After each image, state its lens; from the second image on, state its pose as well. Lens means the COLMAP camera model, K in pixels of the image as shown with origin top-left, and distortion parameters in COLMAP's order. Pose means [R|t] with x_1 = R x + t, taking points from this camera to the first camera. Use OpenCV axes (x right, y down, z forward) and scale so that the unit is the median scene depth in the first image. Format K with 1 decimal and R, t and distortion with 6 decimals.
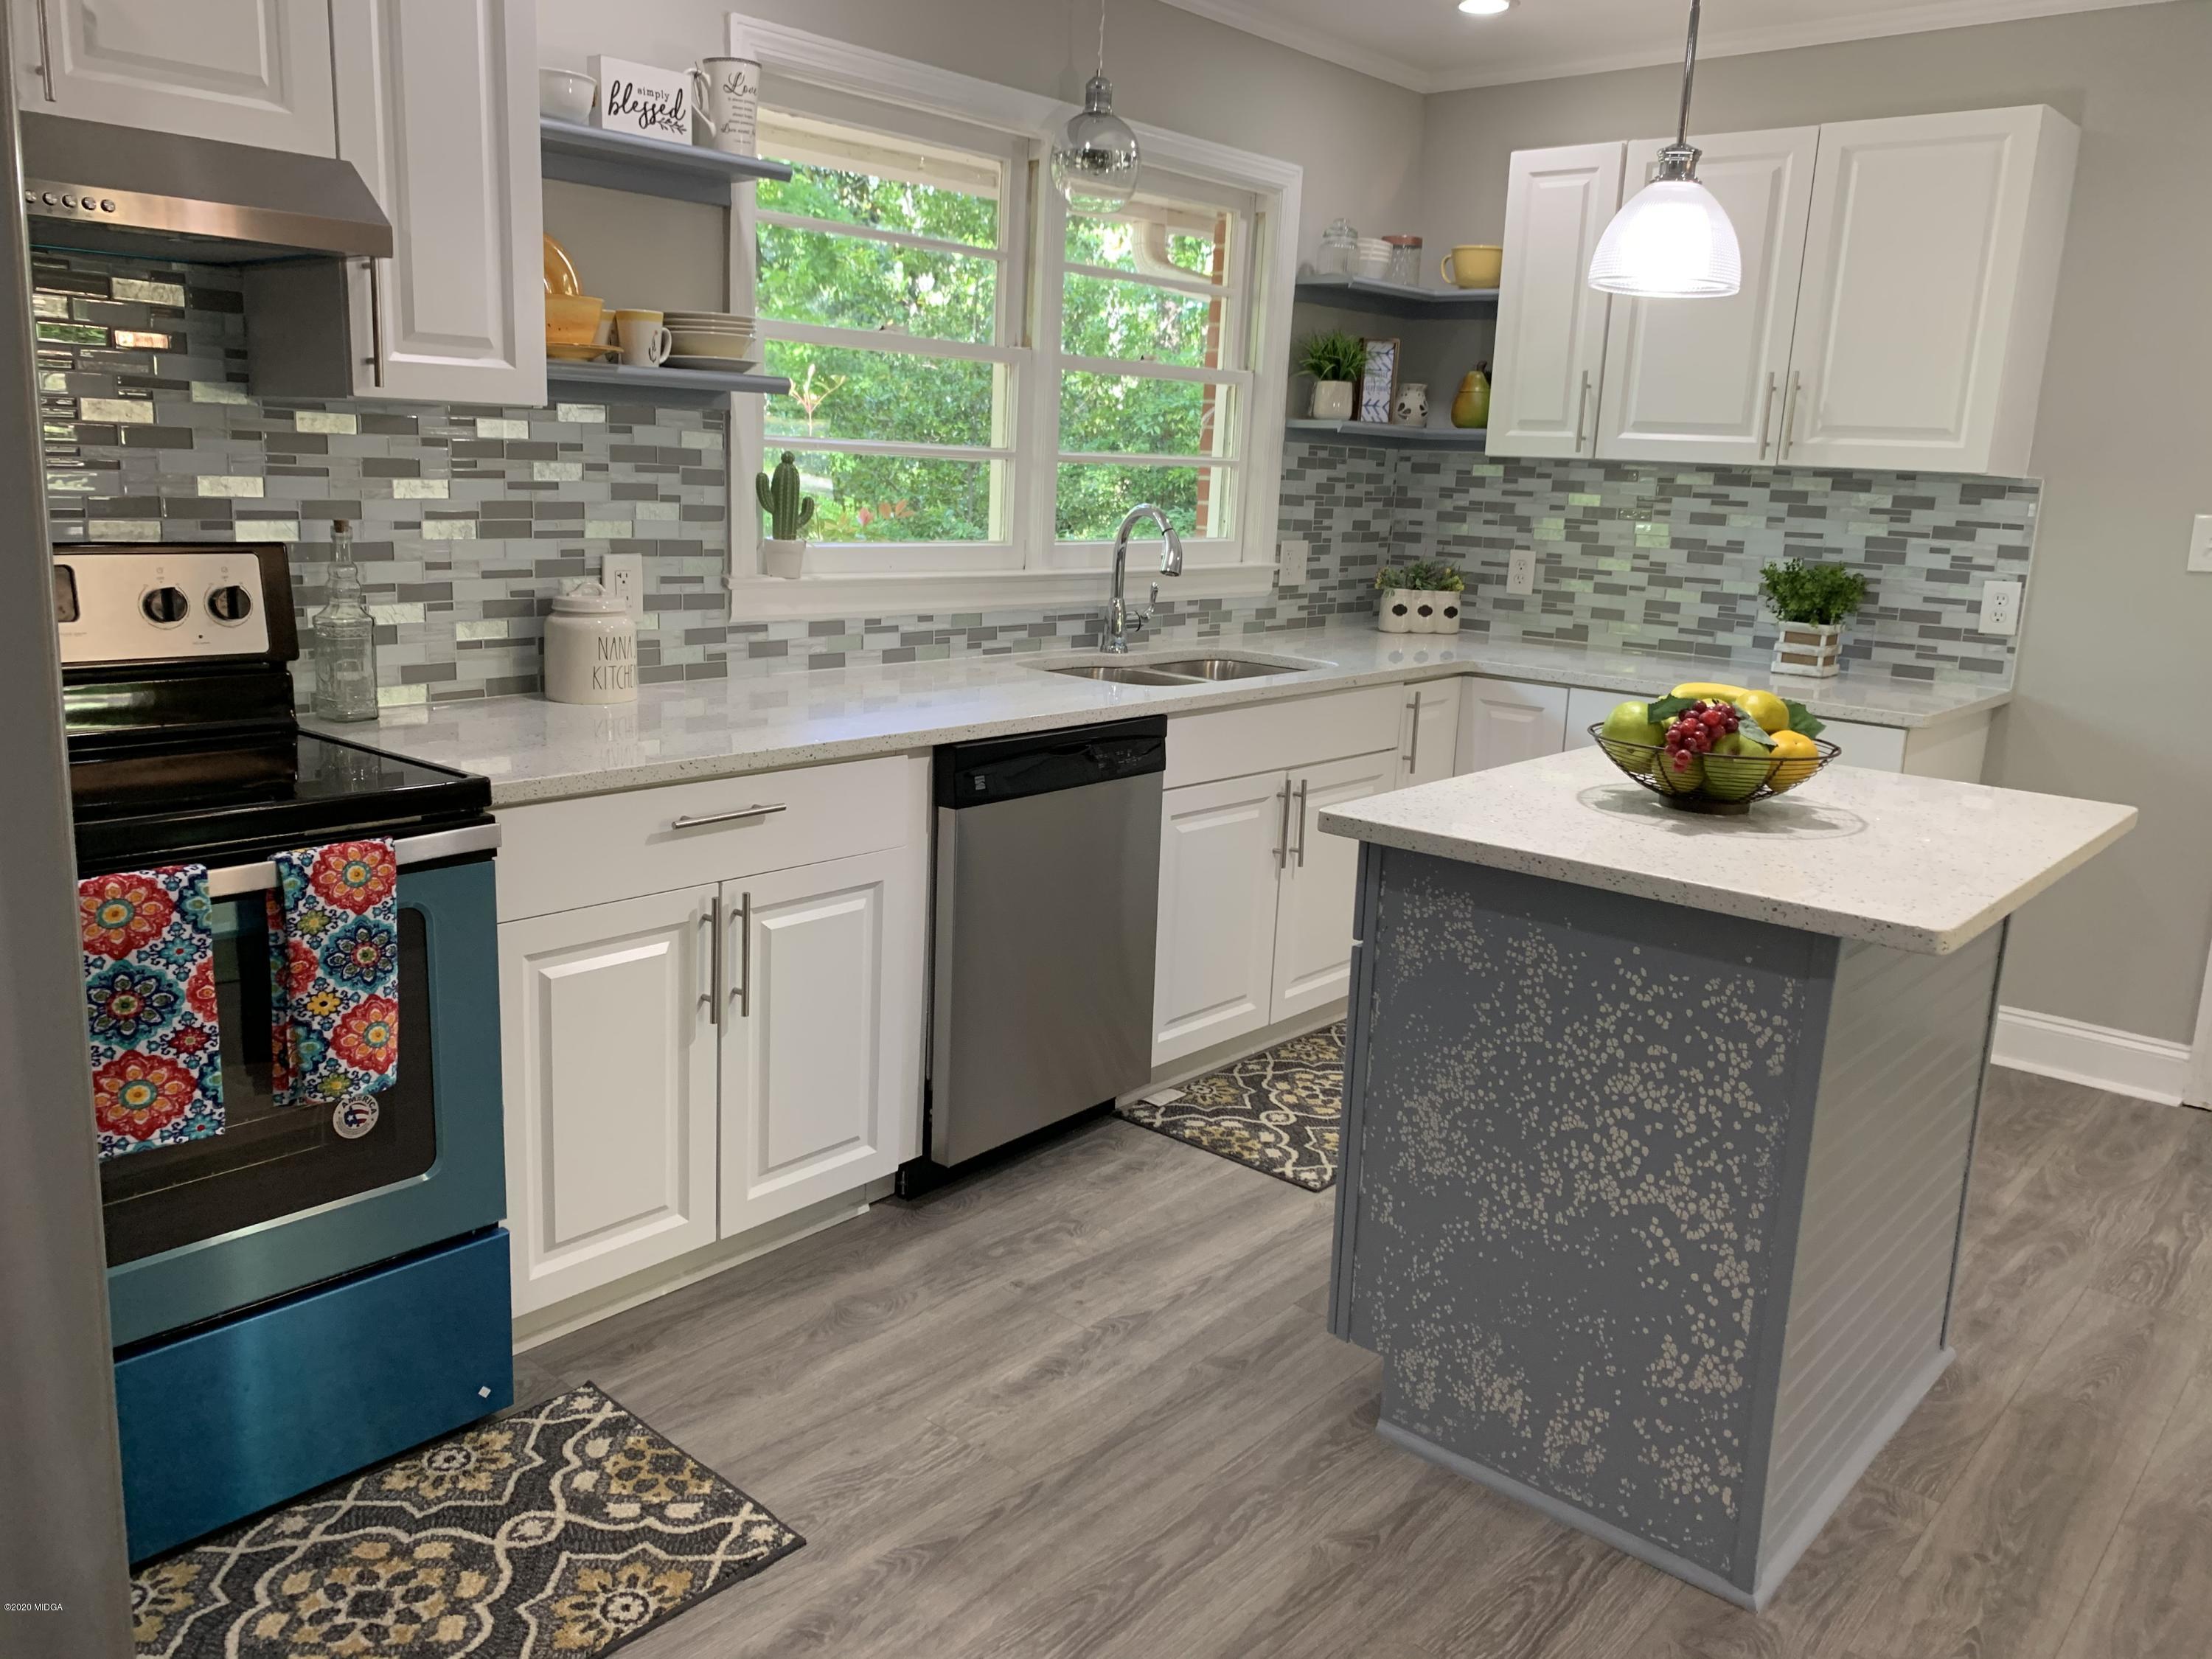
lens RADIAL K [[1691.8, 0, 1106.0], [0, 1691.8, 829.5], [0, 0, 1]] dist [0.101232, -0.286828]
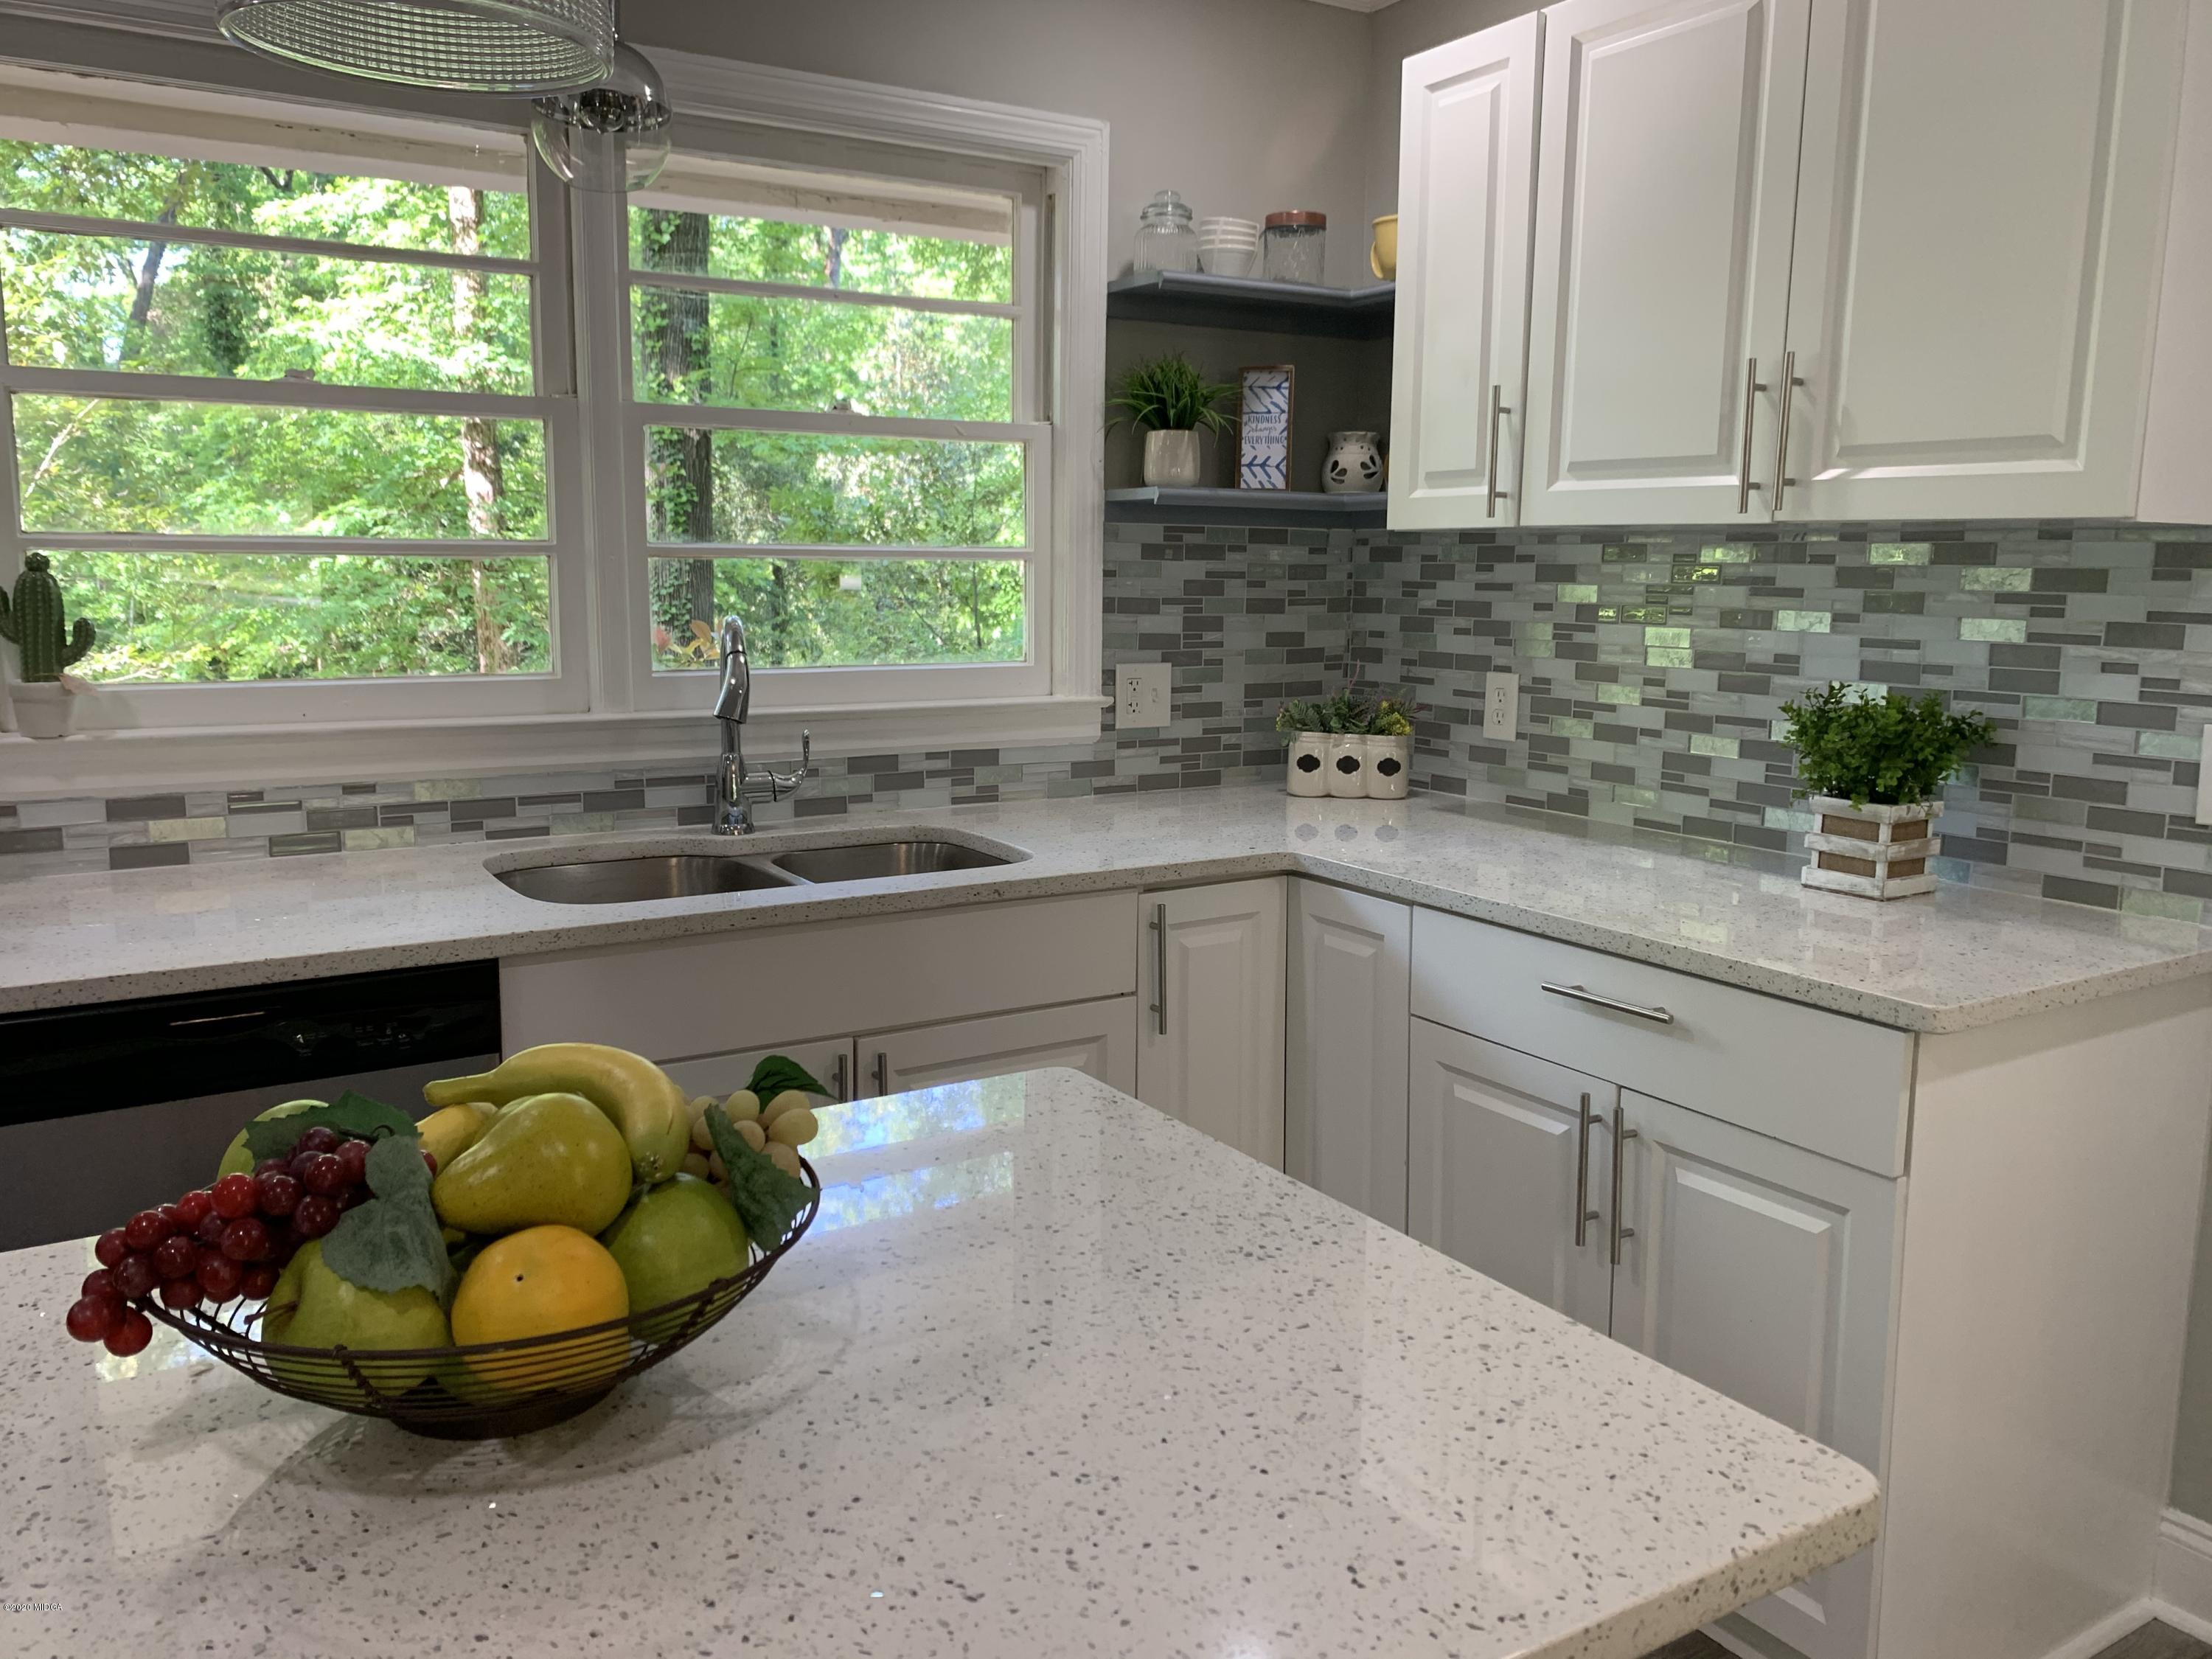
lens RADIAL K [[1686.6, 0, 1106.0], [0, 1686.6, 829.5], [0, 0, 1]] dist [0.079692, -0.157281]
pose [[0.950863, 0.014679, -0.309263, 0.340396], [-0.034908, 0.997589, -0.059981, -0.067771], [0.307637, 0.067829, 0.949083, 0.386370]]
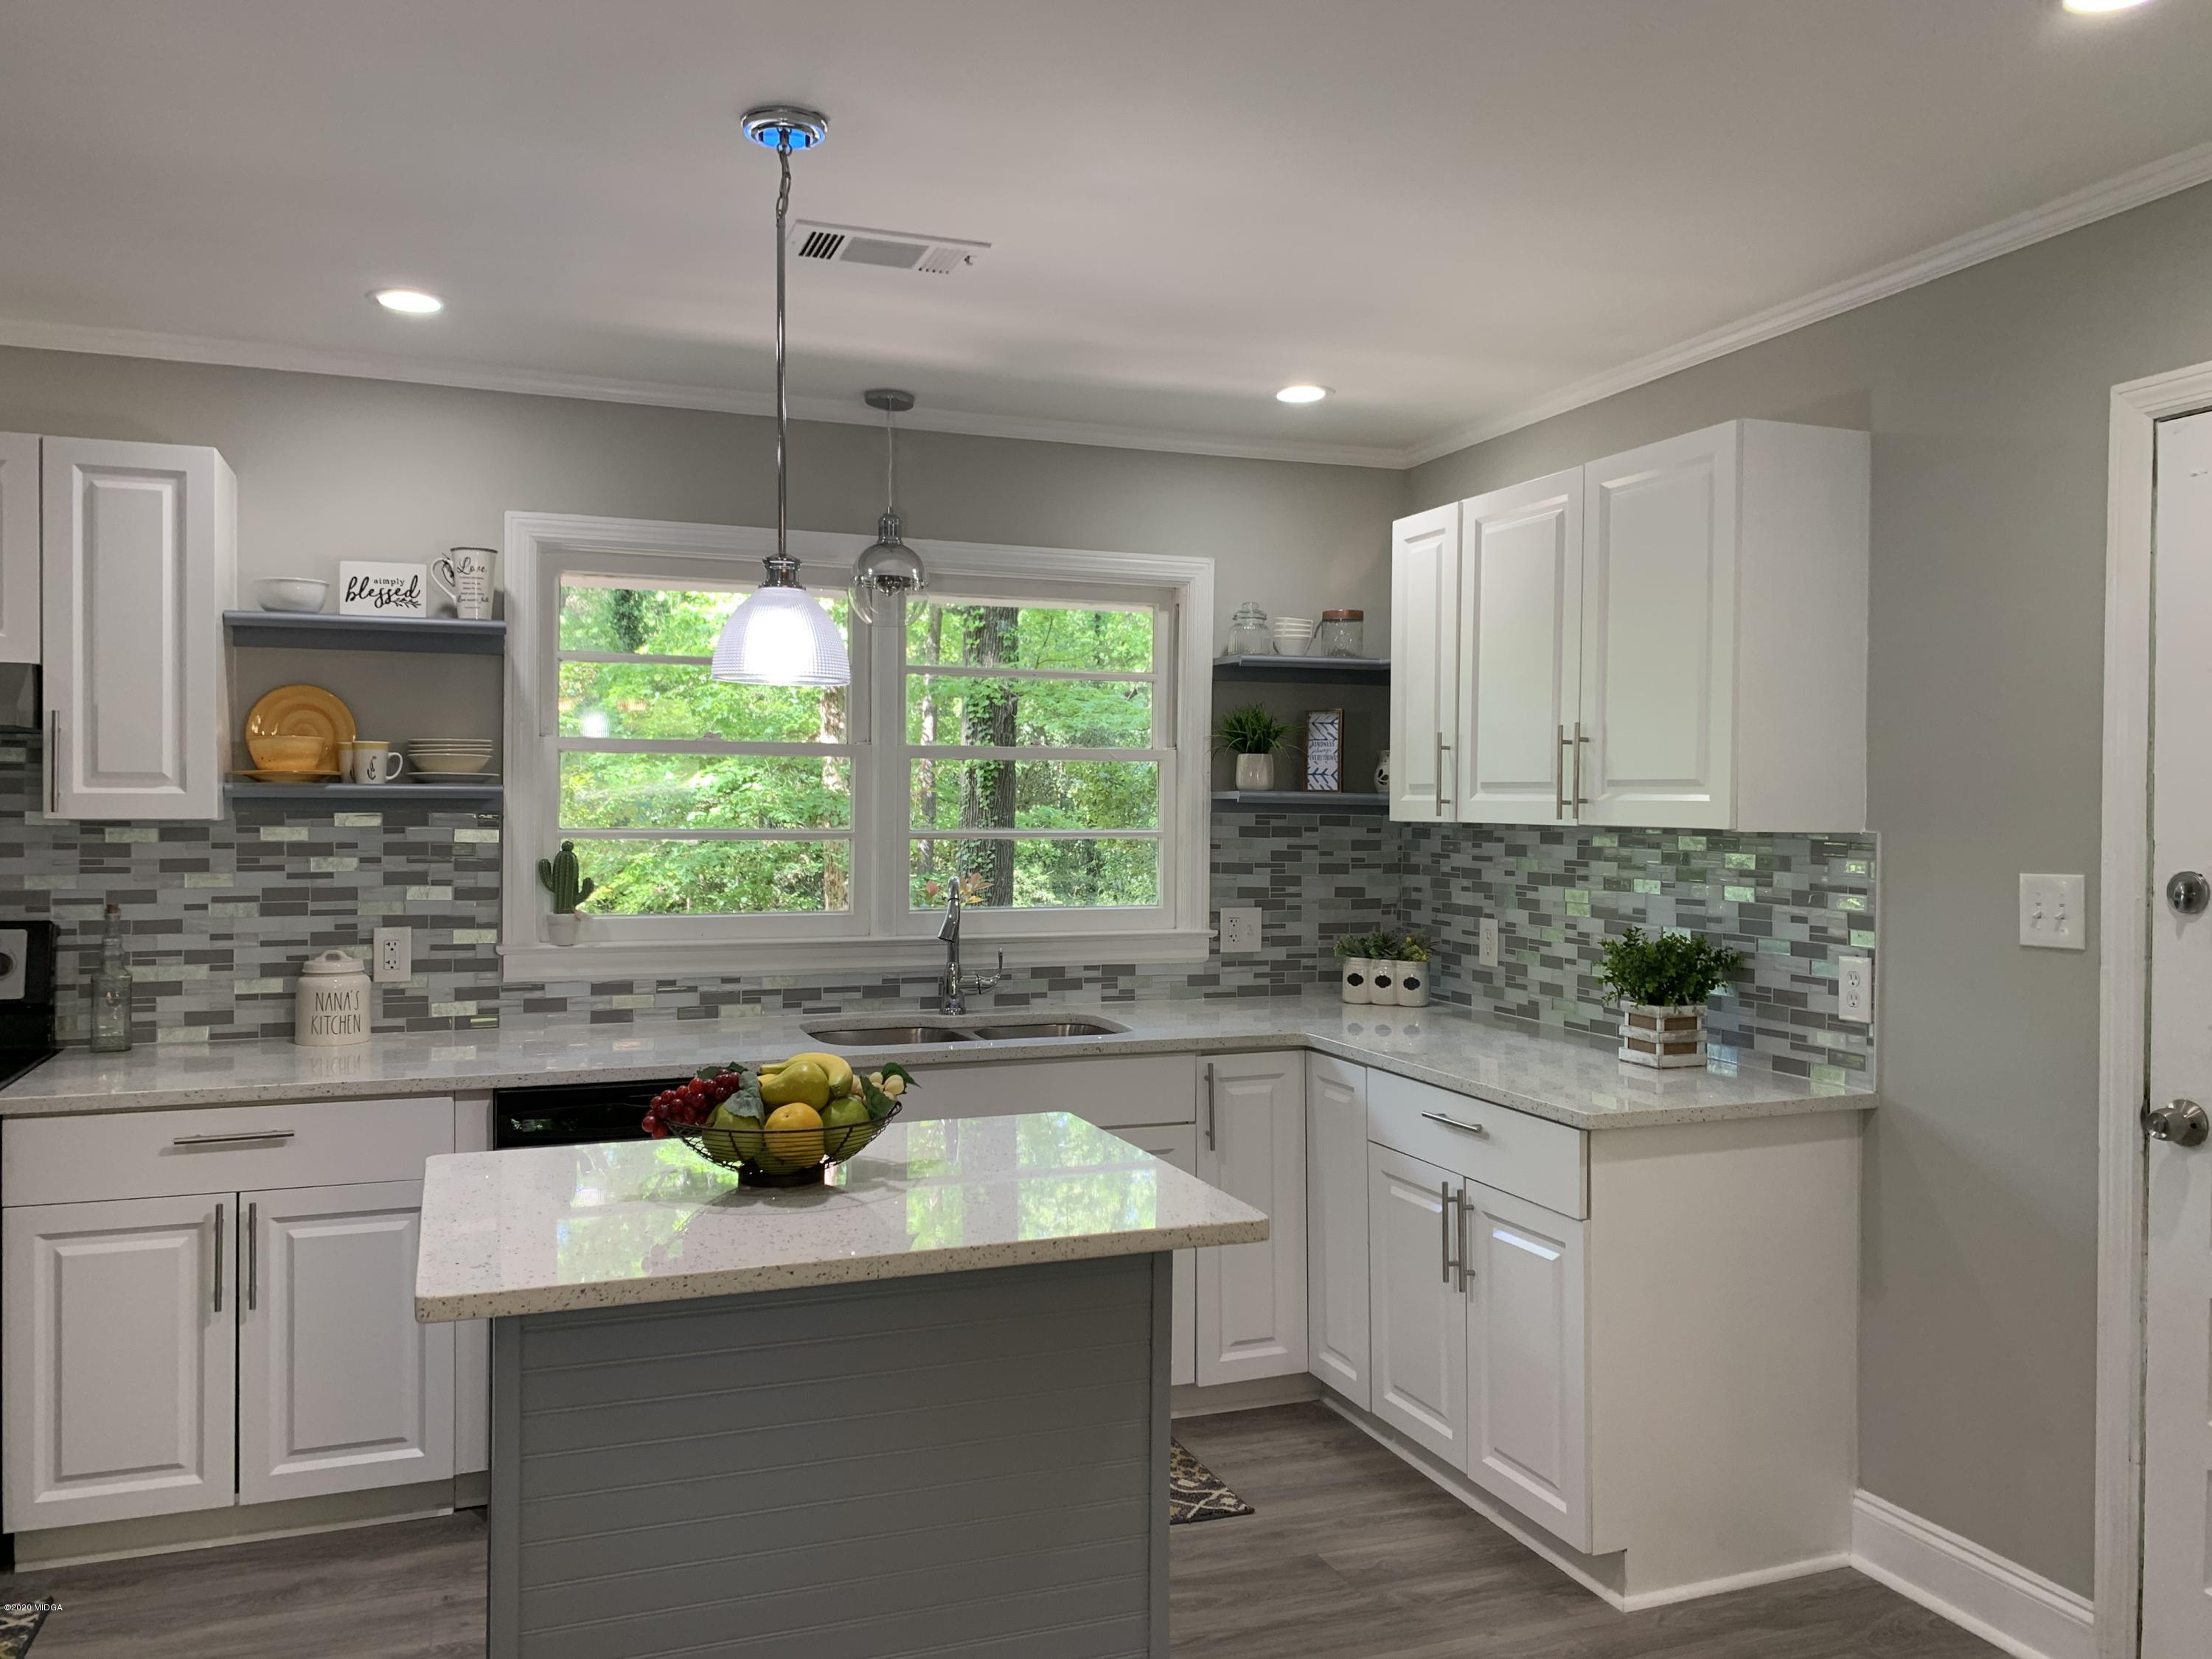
lens RADIAL K [[1698.6, 0, 1106.0], [0, 1698.6, 829.5], [0, 0, 1]] dist [0.093698, -0.128987]
pose [[0.875492, -0.027897, -0.482427, 0.576266], [-0.074408, 0.978643, -0.191626, -0.020616], [0.477470, 0.203663, 0.854719, 0.112062]]
